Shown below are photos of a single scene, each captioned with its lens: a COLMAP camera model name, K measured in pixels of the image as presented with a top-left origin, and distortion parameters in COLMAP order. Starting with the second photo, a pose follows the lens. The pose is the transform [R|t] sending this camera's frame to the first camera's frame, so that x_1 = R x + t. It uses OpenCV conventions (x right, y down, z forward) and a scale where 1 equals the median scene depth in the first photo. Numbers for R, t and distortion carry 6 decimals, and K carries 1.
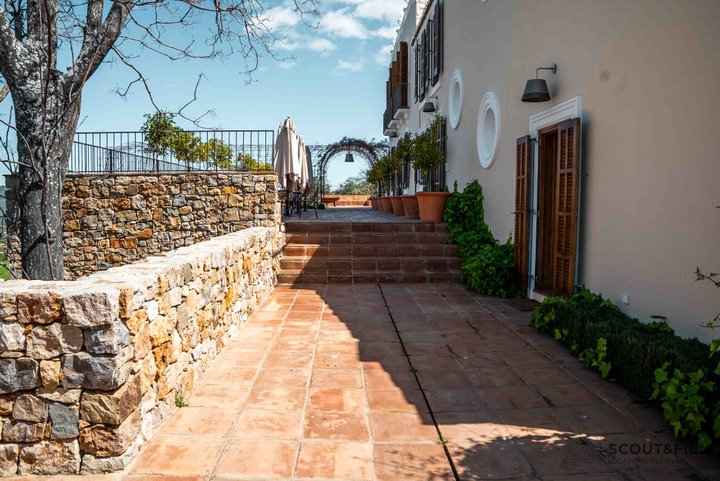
lens RADIAL K [[494.9, 0, 360.5], [0, 494.9, 237.8], [0, 0, 1]] dist [-0.142206, 0.106263]
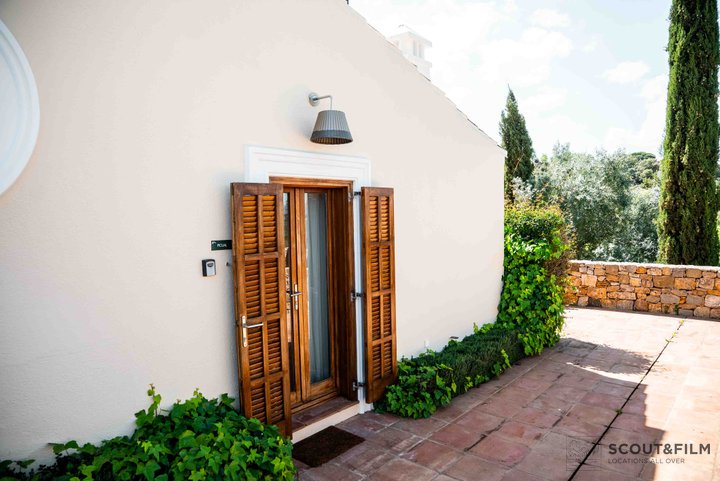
lens RADIAL K [[494.9, 0, 360.5], [0, 494.9, 237.8], [0, 0, 1]] dist [-0.142206, 0.106263]
pose [[-0.730219, -0.041343, 0.681961, -0.204800], [0.060607, 0.990312, 0.124933, -0.340662], [-0.680520, 0.132560, -0.720639, 2.148397]]
